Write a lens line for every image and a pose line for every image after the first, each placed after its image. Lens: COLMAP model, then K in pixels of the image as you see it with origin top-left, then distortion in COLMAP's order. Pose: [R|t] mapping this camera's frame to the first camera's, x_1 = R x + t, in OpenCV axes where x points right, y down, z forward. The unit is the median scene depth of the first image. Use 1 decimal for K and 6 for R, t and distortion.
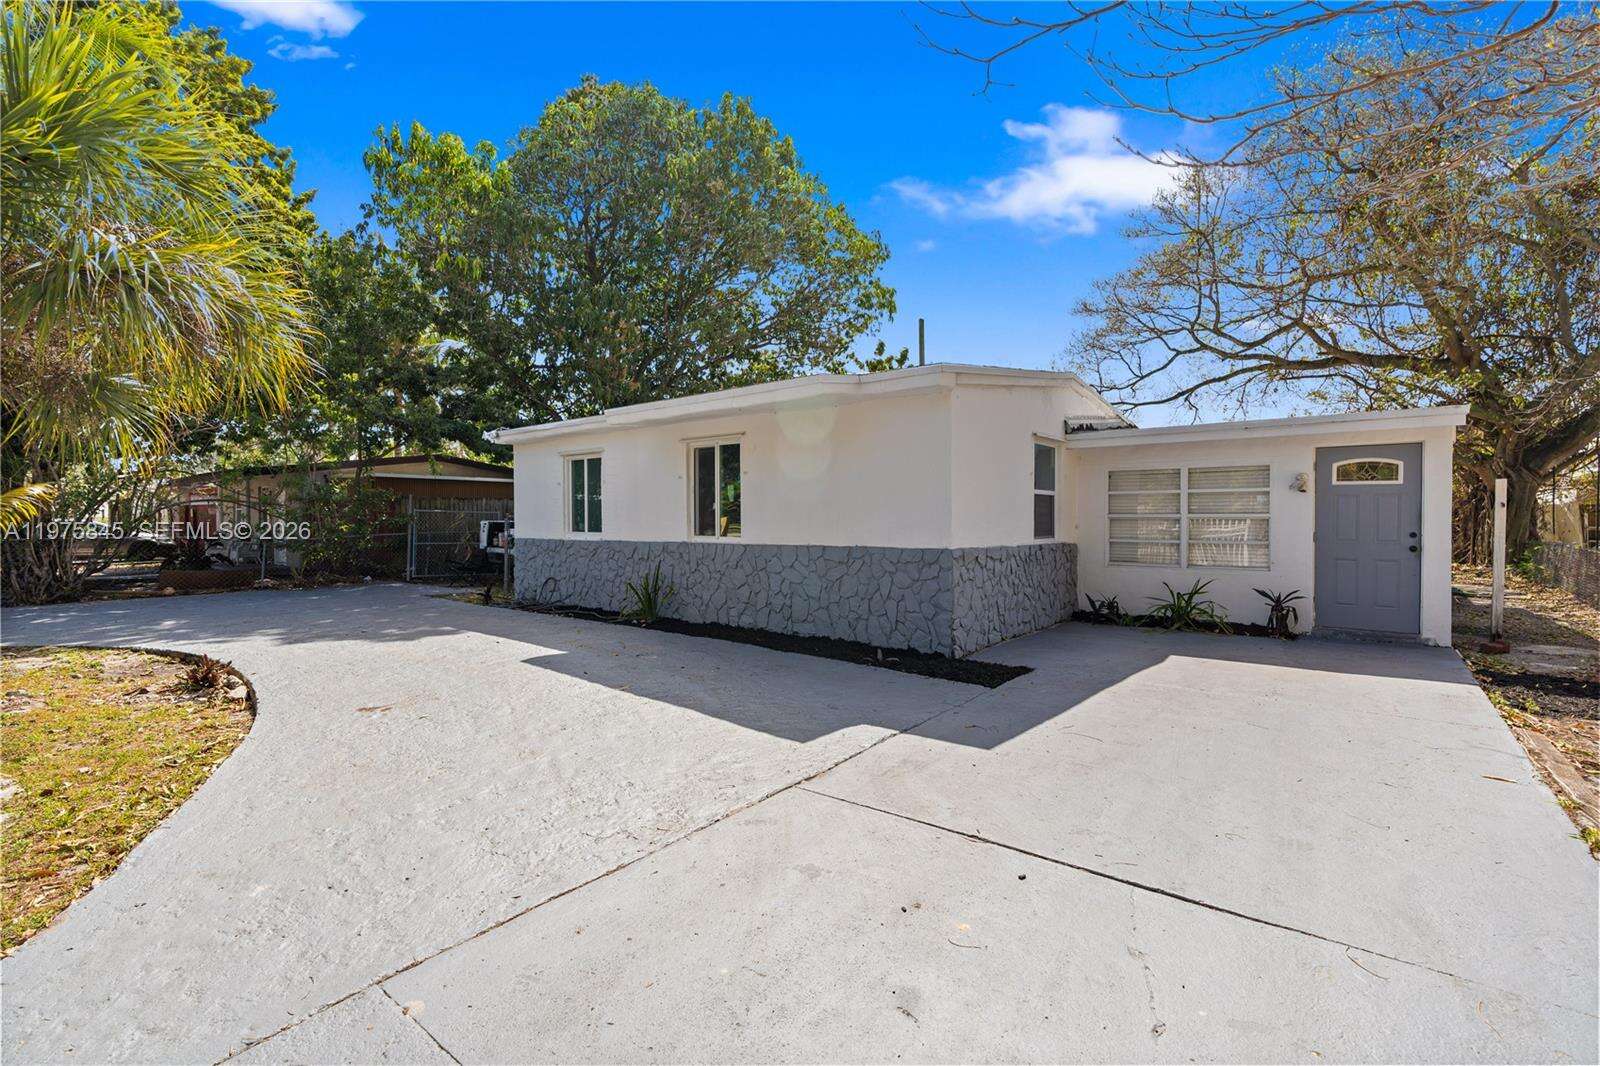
lens RADIAL K [[750.9, 0, 803.8], [0, 750.9, 526.1], [0, 0, 1]] dist [-0.001758, -0.000066]
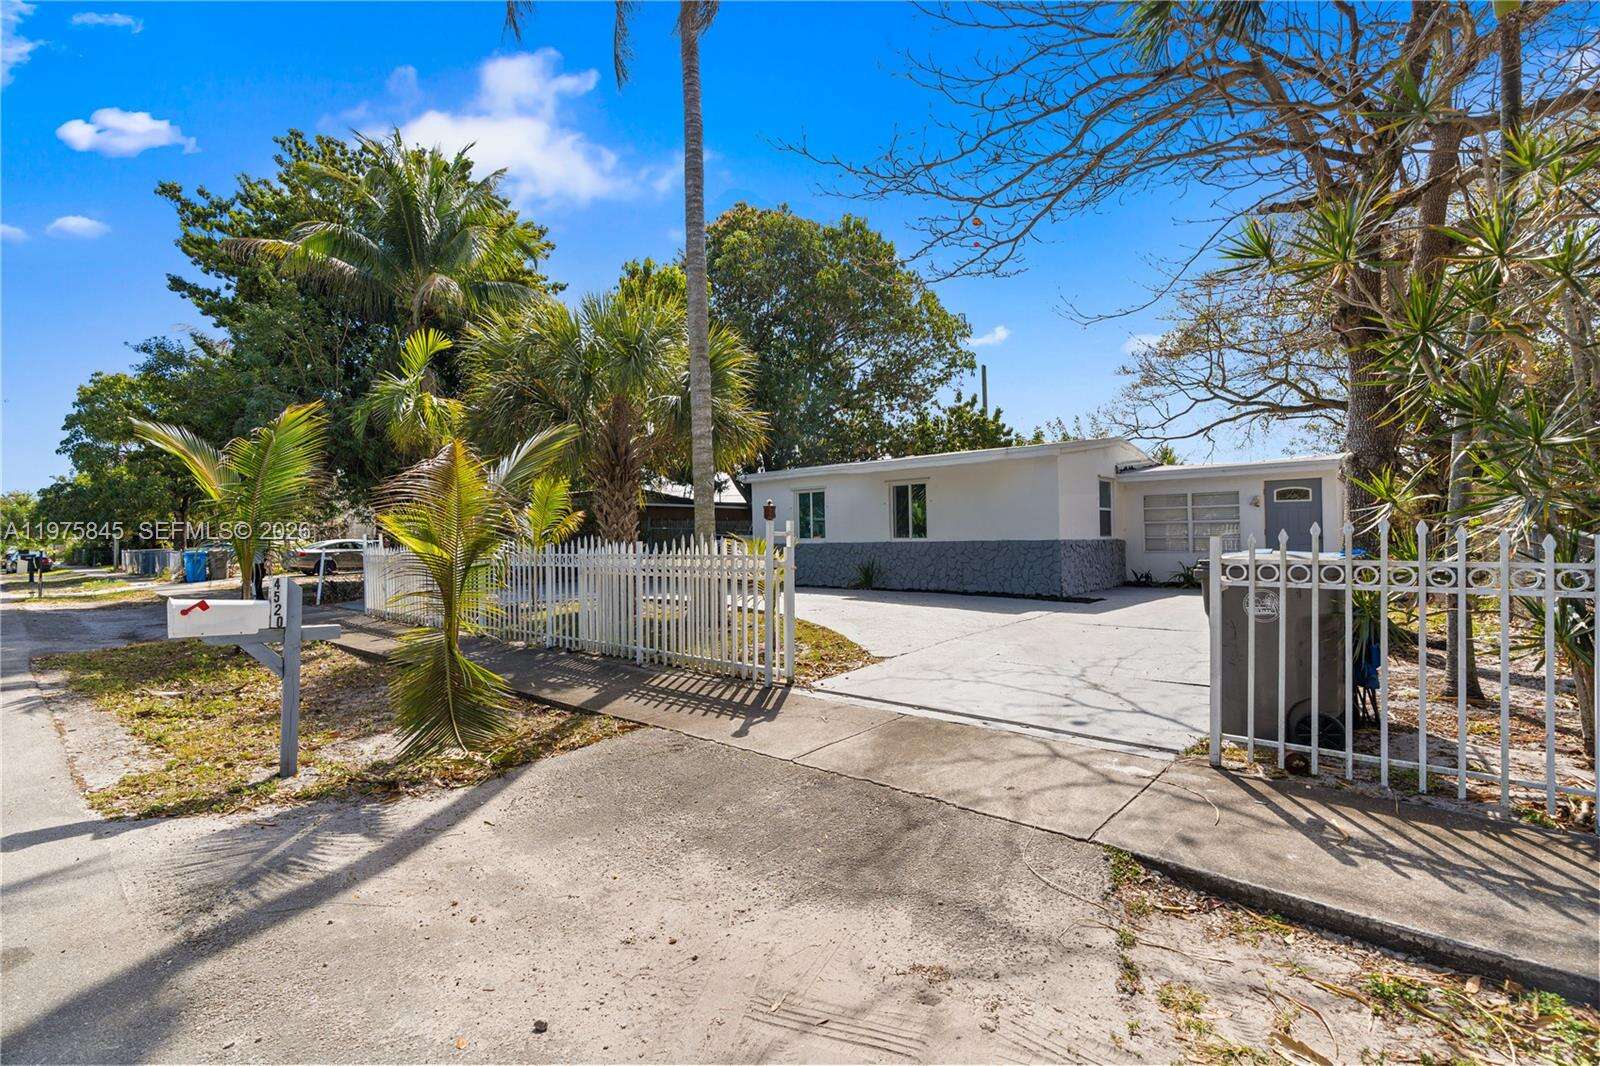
lens RADIAL K [[750.9, 0, 803.8], [0, 750.9, 526.1], [0, 0, 1]] dist [-0.001758, -0.000066]
pose [[0.998913, -0.014432, -0.044332, -0.262992], [0.013273, 0.999565, -0.026330, 0.026738], [0.044693, 0.025713, 0.998670, -0.666833]]
